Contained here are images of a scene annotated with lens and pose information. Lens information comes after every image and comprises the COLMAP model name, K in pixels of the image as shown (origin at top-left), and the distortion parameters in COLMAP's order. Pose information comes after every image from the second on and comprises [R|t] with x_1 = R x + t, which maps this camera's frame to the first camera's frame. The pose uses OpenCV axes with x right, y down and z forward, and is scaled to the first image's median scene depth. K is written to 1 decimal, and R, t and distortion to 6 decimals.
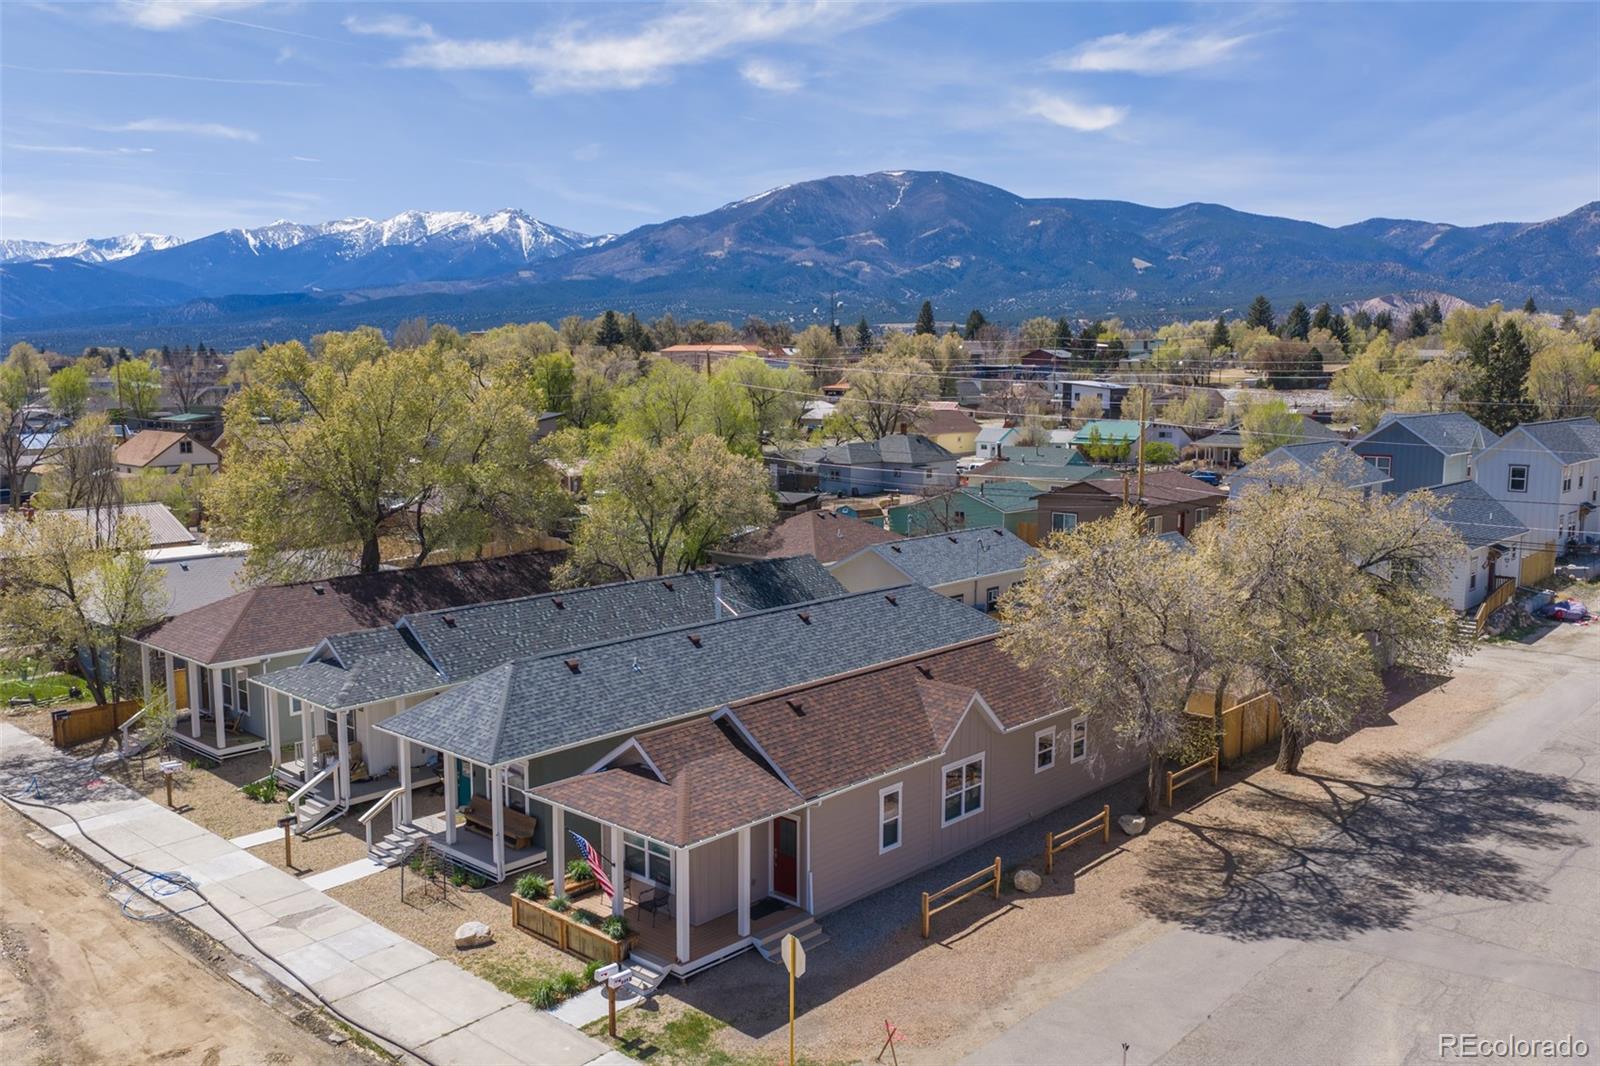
lens RADIAL K [[1321.6, 0, 793.5], [0, 1321.6, 533.7], [0, 0, 1]] dist [0.006415, -0.009226]
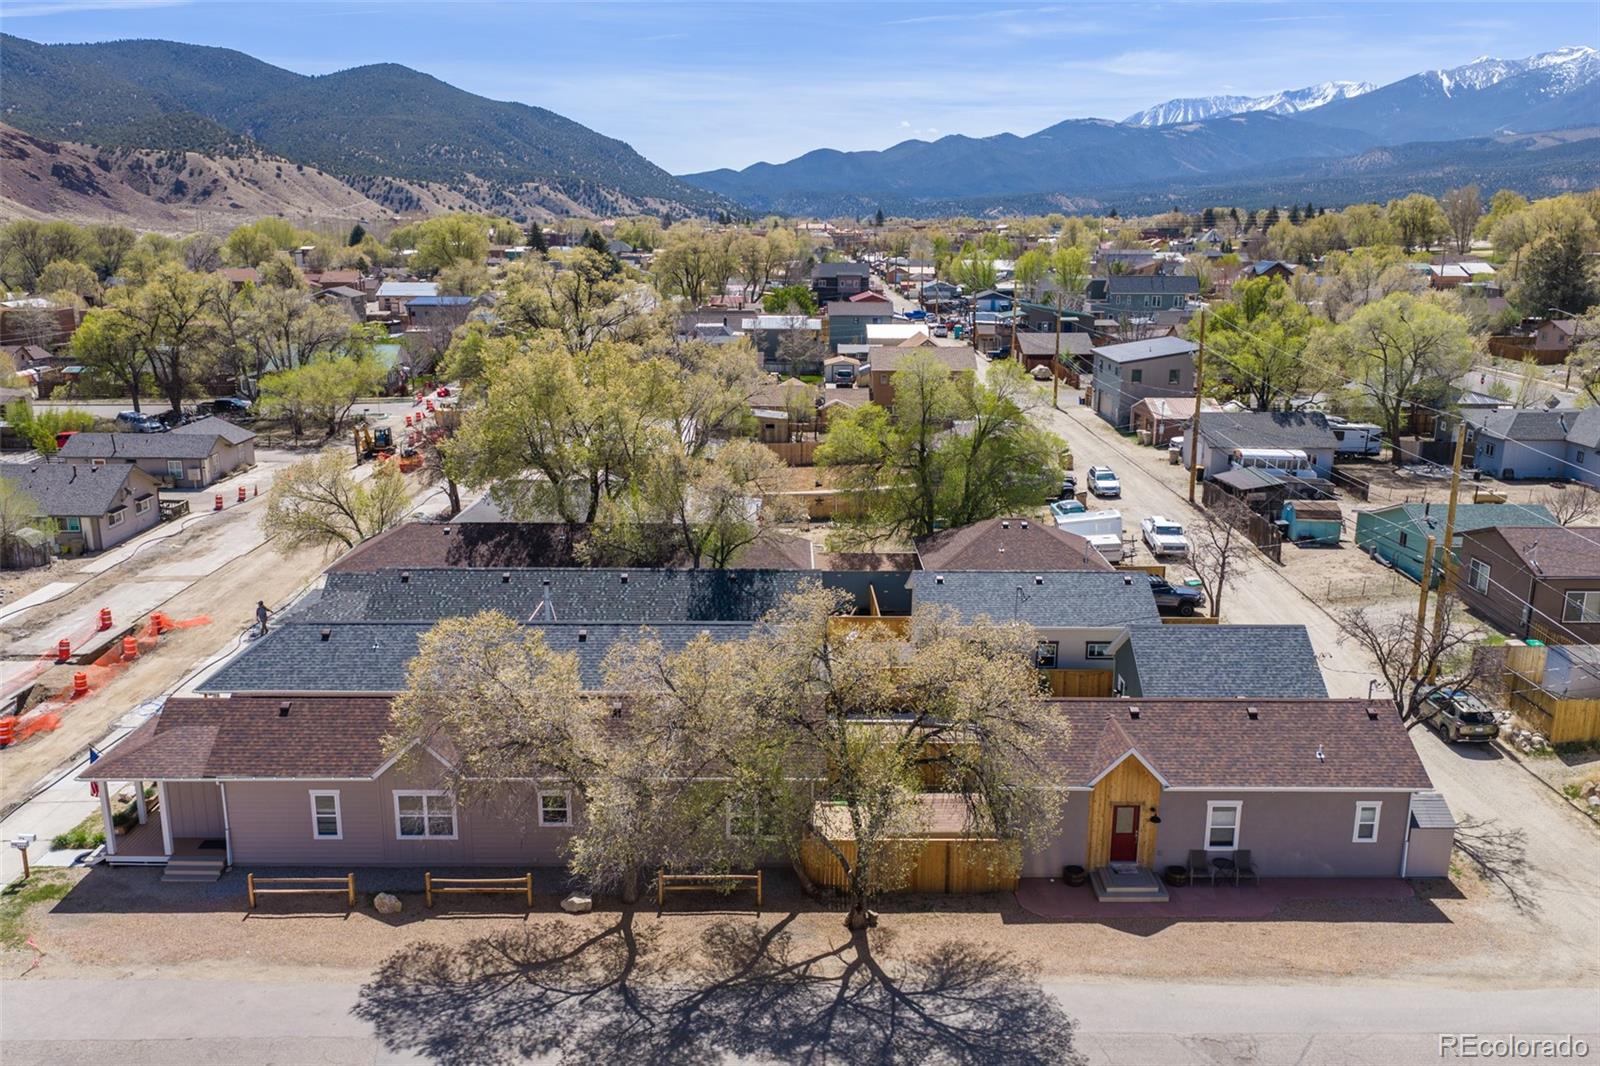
lens RADIAL K [[1321.6, 0, 793.5], [0, 1321.6, 533.7], [0, 0, 1]] dist [0.006415, -0.009226]
pose [[0.684995, 0.174013, -0.707461, 1.125052], [-0.096433, 0.984169, 0.148705, -0.255816], [0.722137, -0.033640, 0.690931, 0.424536]]
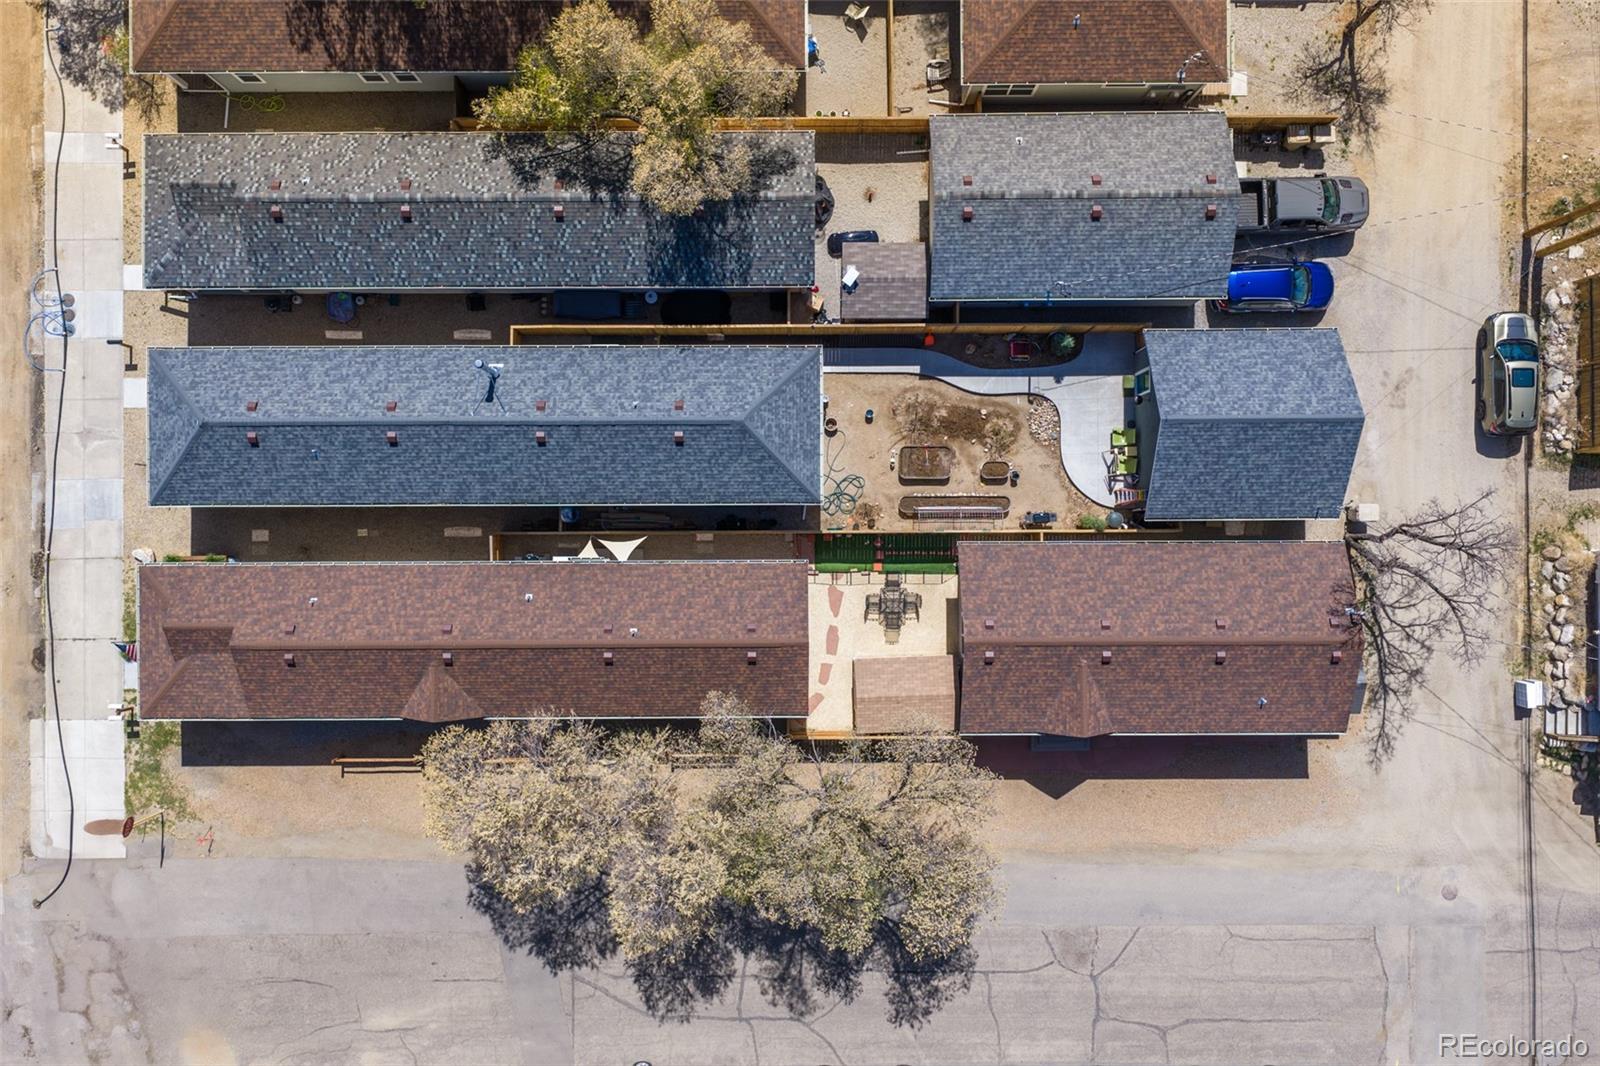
lens RADIAL K [[1348.9, 0, 800.0], [0, 1348.9, 533.0], [0, 0, 1]] dist [0.005069, 0.000597]
pose [[0.684999, 0.728534, -0.003827, 0.245213], [-0.090932, 0.090708, 0.991717, -1.184952], [0.722847, -0.678977, 0.128382, 1.172916]]
